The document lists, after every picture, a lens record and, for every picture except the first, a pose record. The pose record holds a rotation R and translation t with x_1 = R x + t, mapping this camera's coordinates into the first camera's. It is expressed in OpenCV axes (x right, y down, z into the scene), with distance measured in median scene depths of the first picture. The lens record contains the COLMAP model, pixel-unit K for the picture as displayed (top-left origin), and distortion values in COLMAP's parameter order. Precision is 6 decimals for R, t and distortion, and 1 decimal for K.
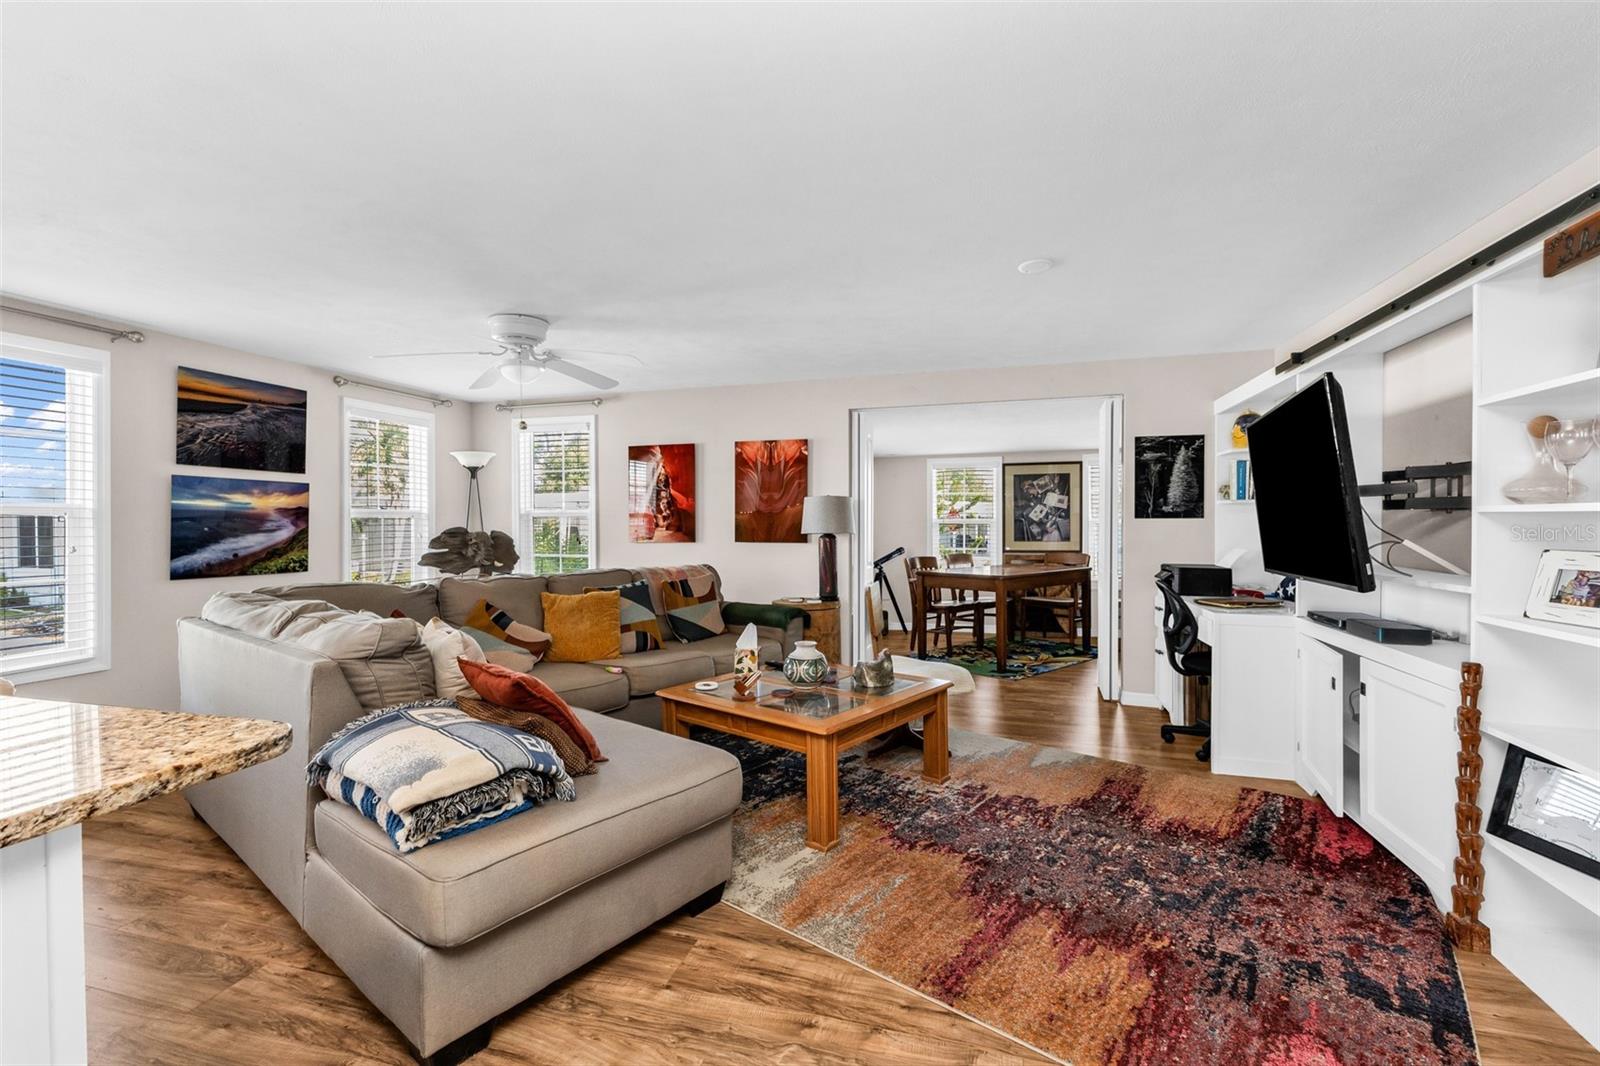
lens RADIAL K [[692.0, 0, 812.5], [0, 692.0, 530.9], [0, 0, 1]] dist [0.007846, -0.002193]
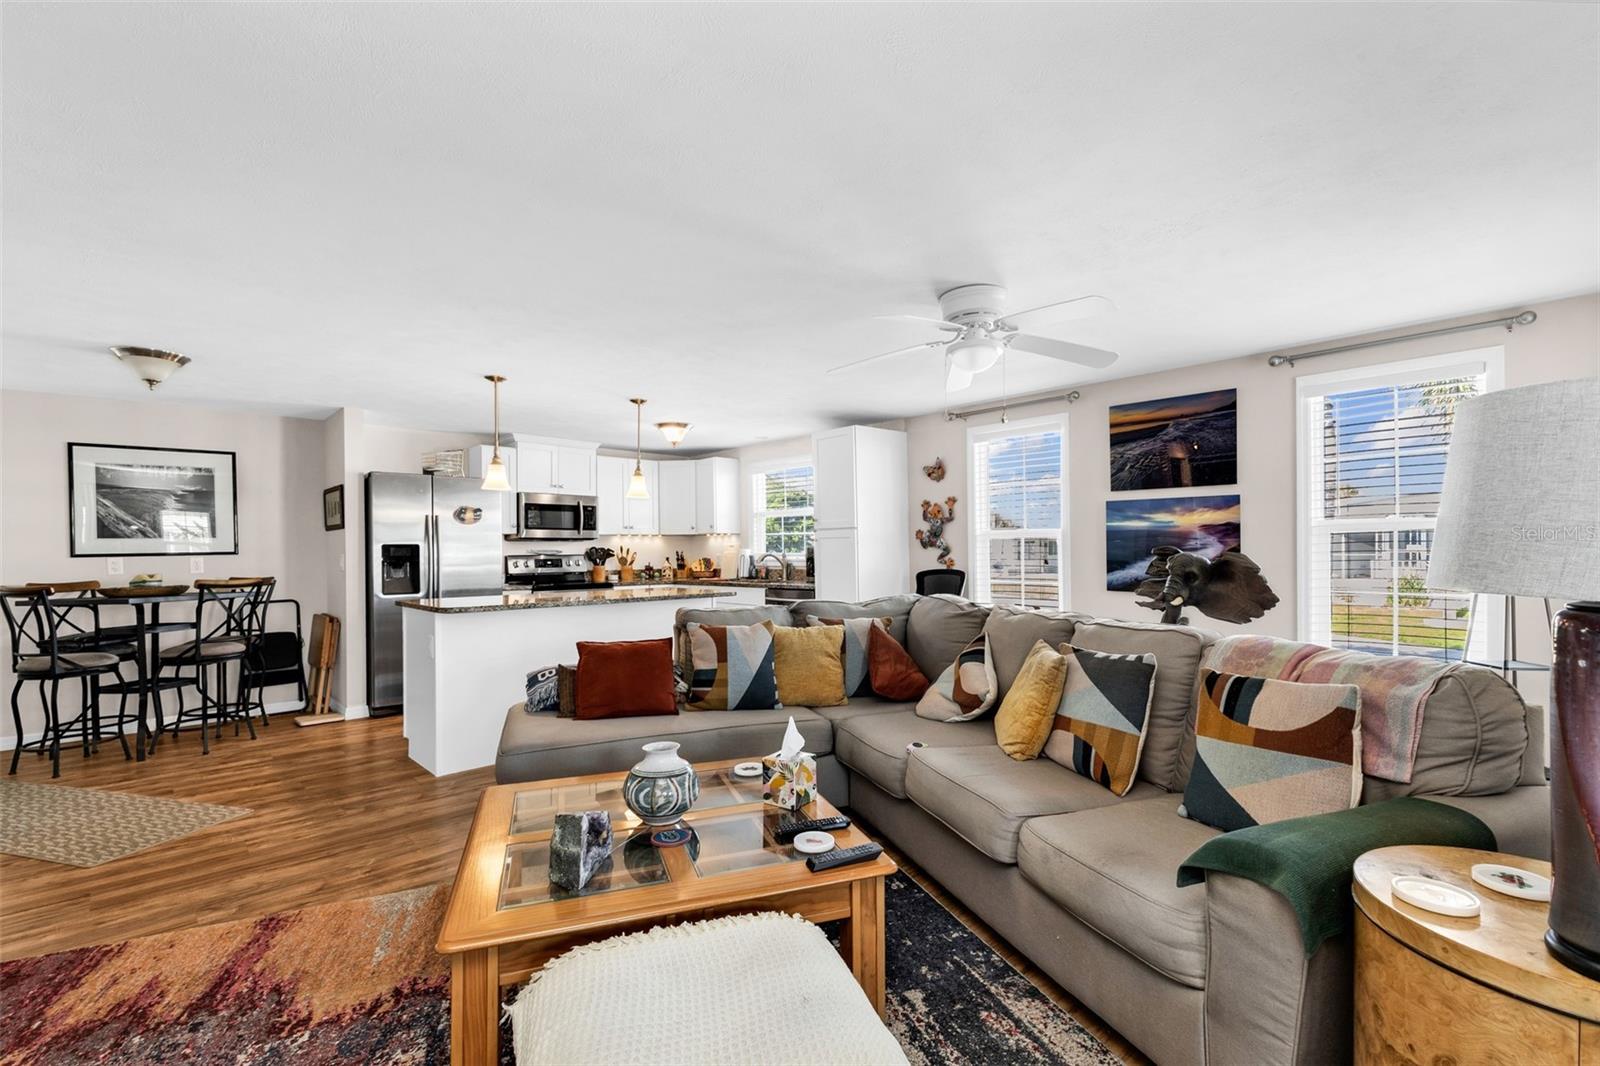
lens RADIAL K [[723.2, 0, 807.6], [0, 723.2, 550.0], [0, 0, 1]] dist [0.012750, -0.003911]
pose [[-0.524699, 0.011941, -0.851204, 0.337086], [0.003815, 0.999925, 0.011676, -0.012791], [0.851279, 0.002880, -0.524705, 1.054075]]
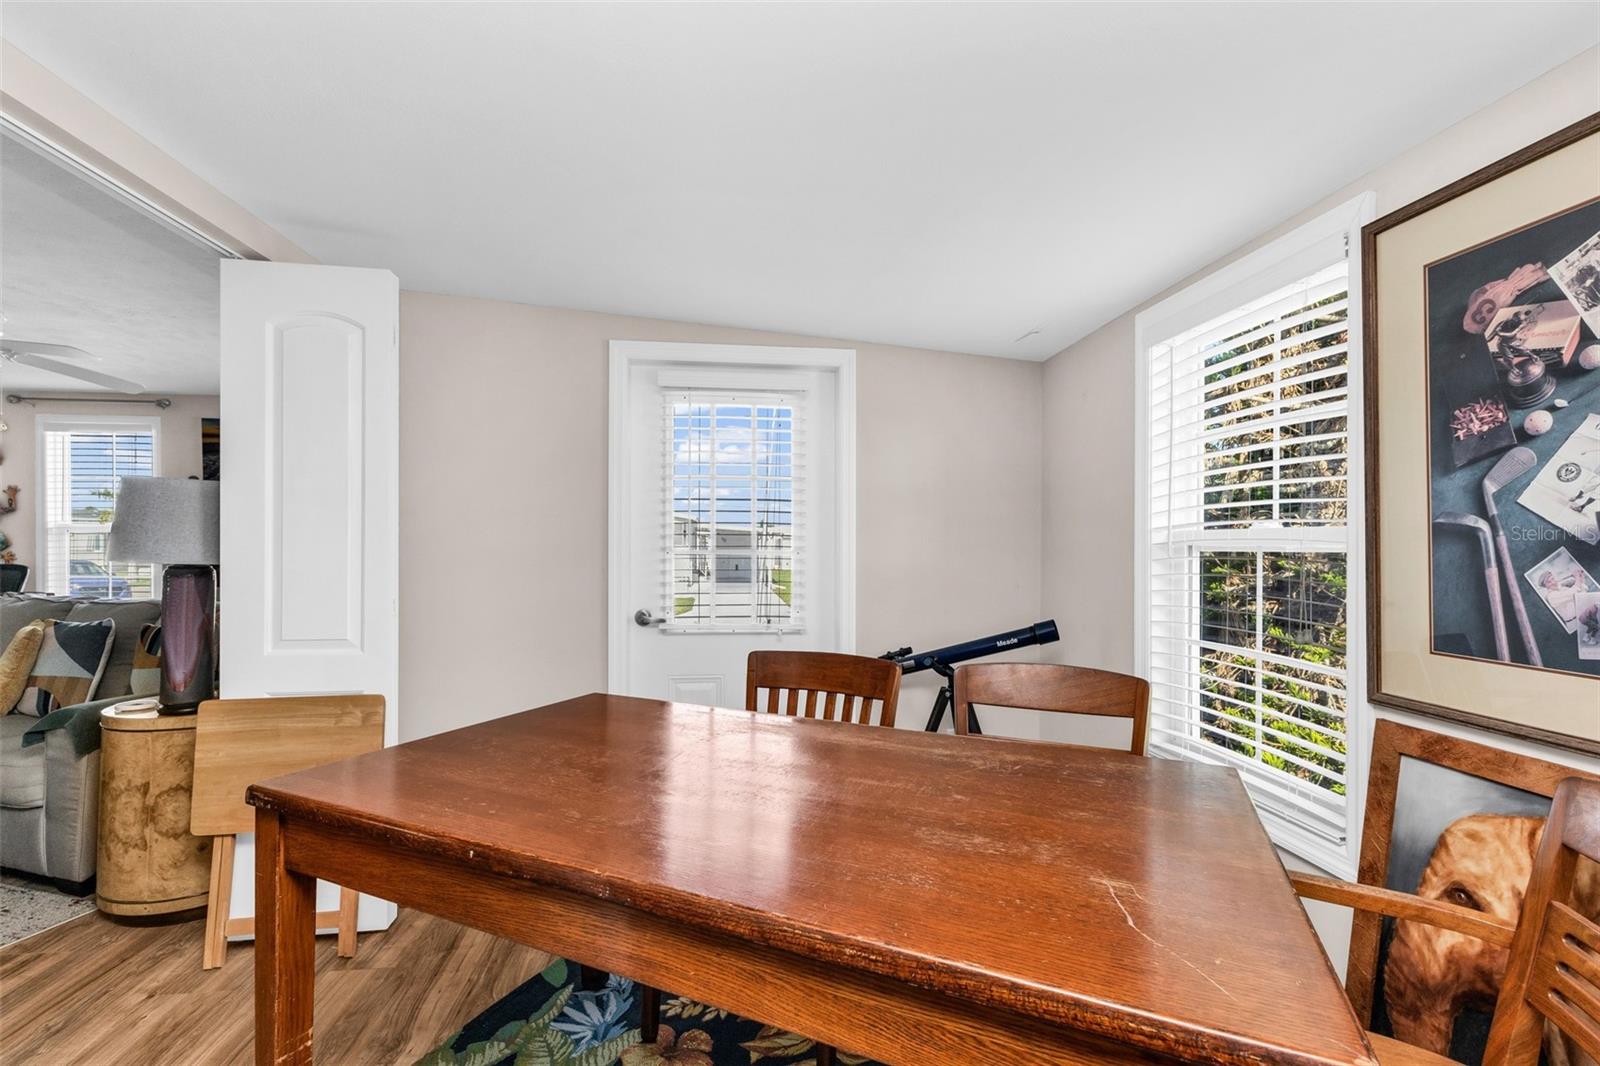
lens RADIAL K [[692.0, 0, 812.4], [0, 692.0, 553.8], [0, 0, 1]] dist [0.007846, -0.002193]
pose [[0.385805, 0.015884, -0.922444, 0.679564], [-0.019452, 0.999770, 0.009079, -0.014772], [0.922375, 0.014441, 0.386025, 1.377115]]
